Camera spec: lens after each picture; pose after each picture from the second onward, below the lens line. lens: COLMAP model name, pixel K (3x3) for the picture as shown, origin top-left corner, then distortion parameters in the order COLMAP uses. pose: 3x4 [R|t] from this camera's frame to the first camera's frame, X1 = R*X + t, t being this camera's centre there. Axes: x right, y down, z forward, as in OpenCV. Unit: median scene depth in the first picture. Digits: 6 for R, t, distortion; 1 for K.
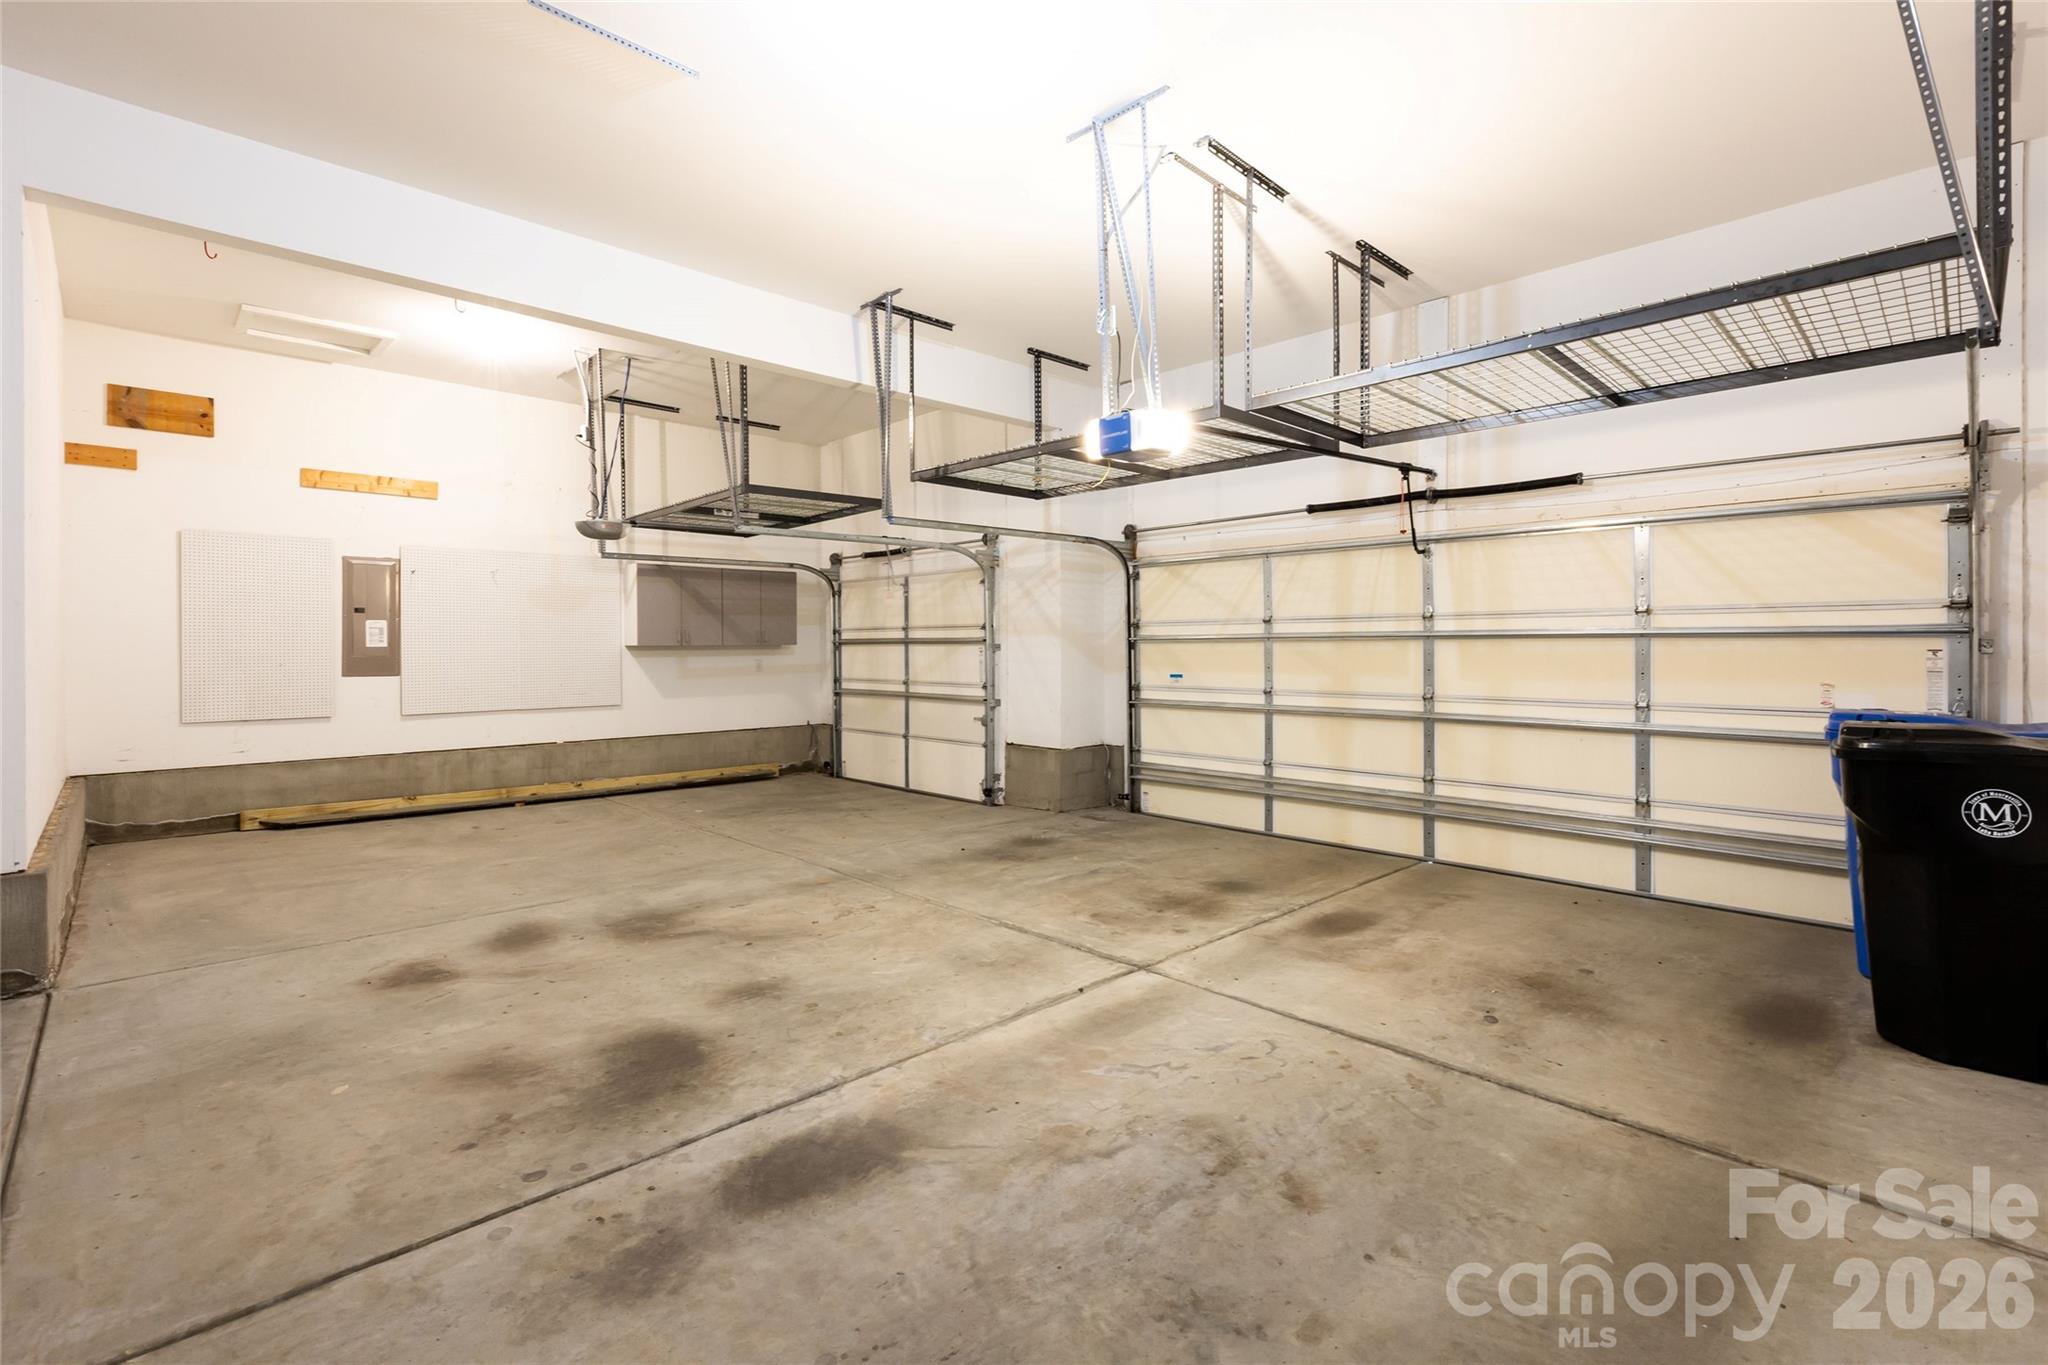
lens RADIAL K [[935.3, 0, 1015.9], [0, 935.3, 667.6], [0, 0, 1]] dist [0.001268, -0.000568]
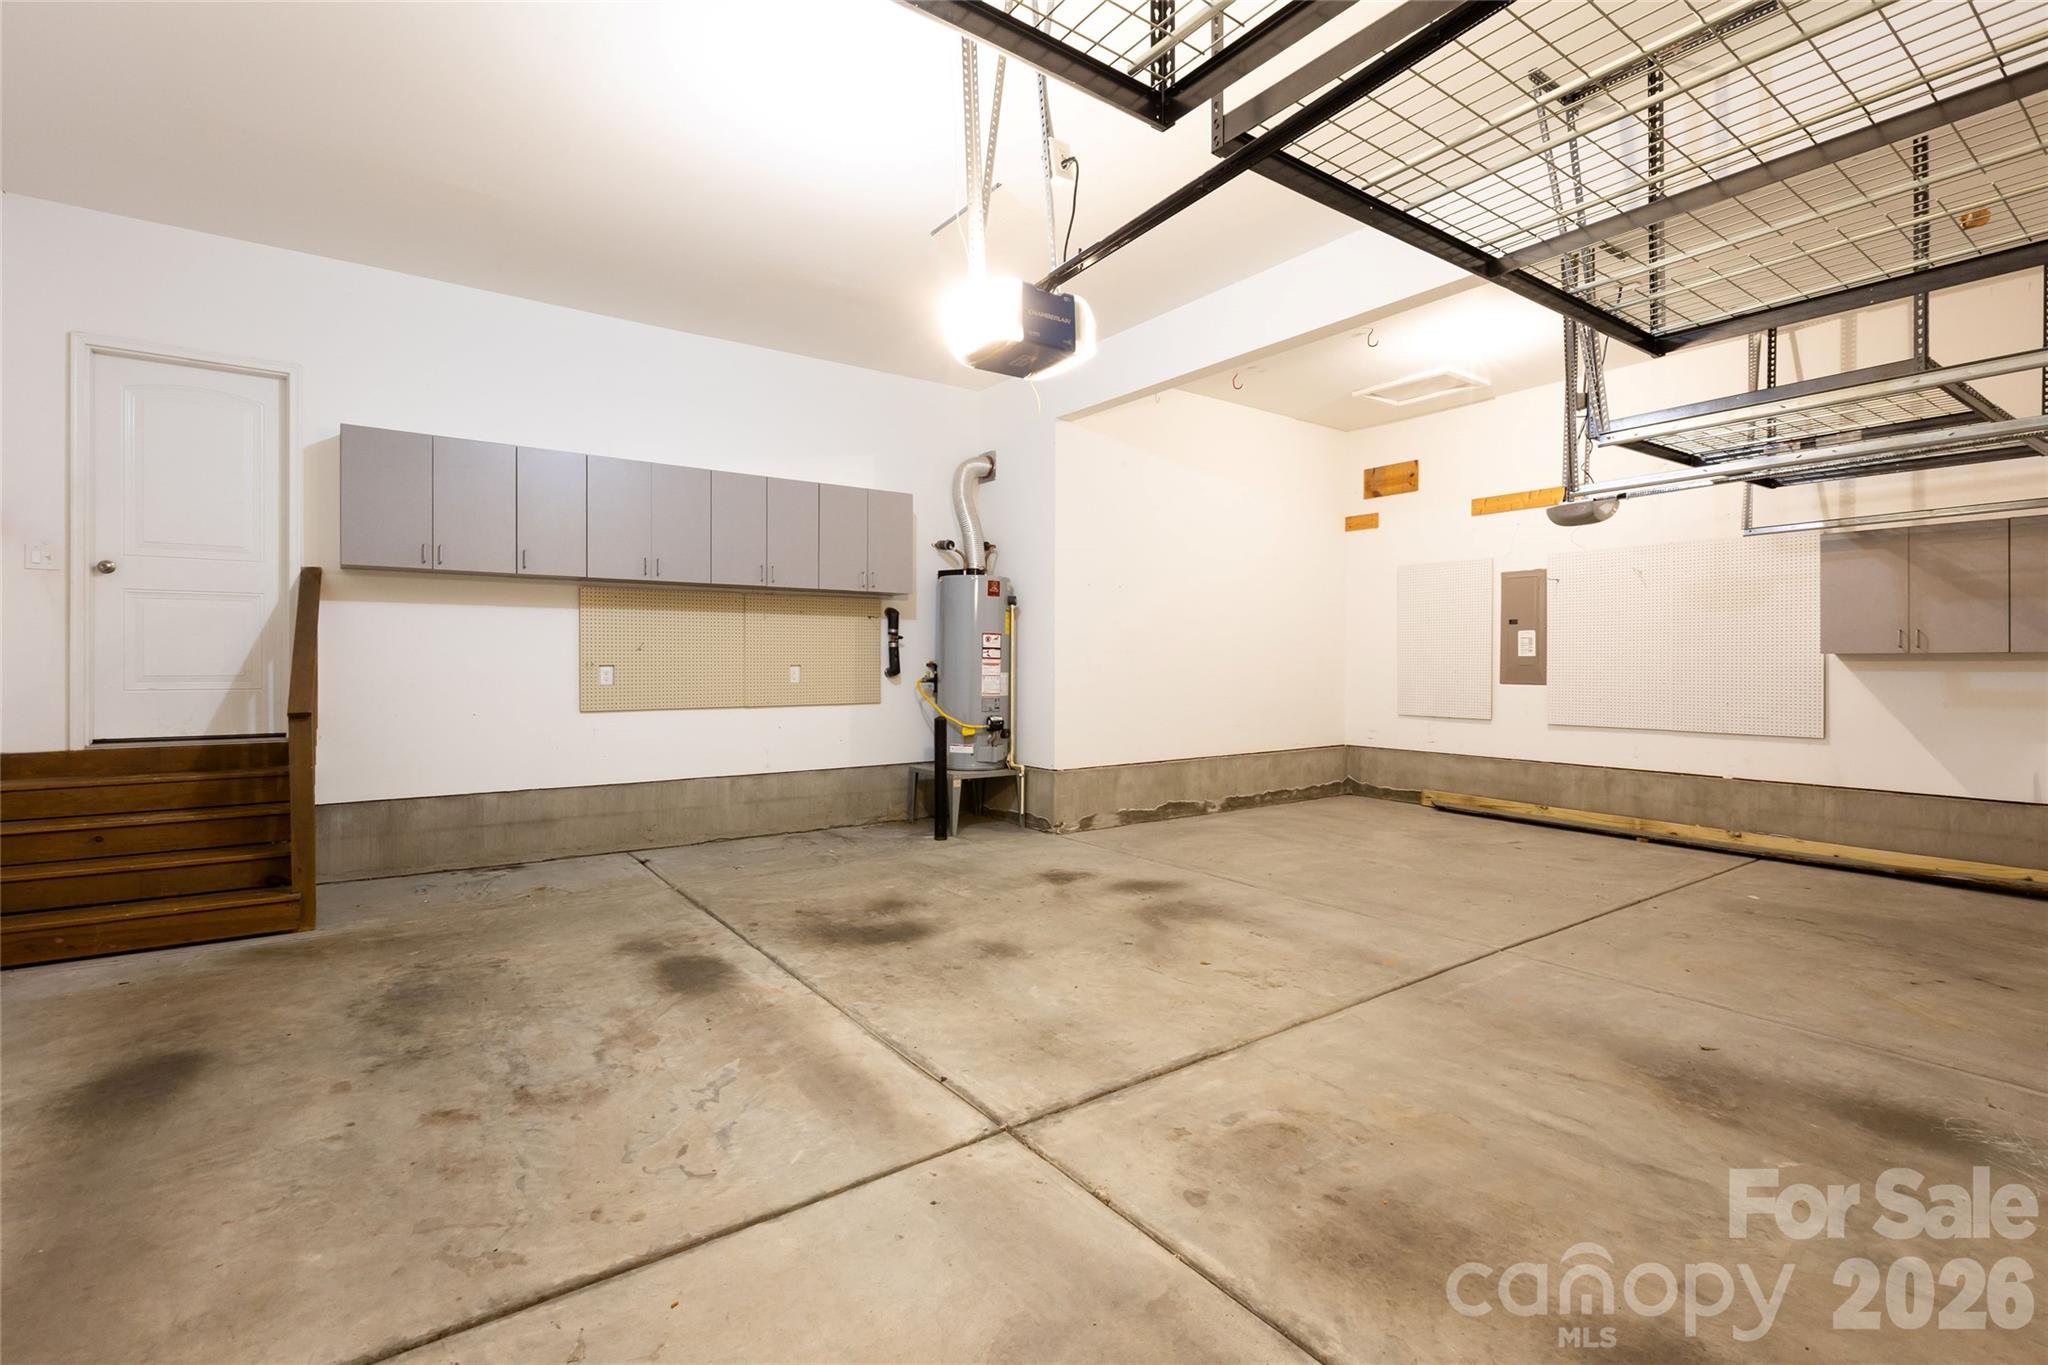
lens RADIAL K [[935.3, 0, 1015.9], [0, 935.3, 667.6], [0, 0, 1]] dist [0.001268, -0.000568]
pose [[-0.159014, 0.008125, -0.987243, 0.964541], [-0.024077, 0.999637, 0.012105, -0.018665], [0.986983, 0.025695, -0.158760, 1.350353]]
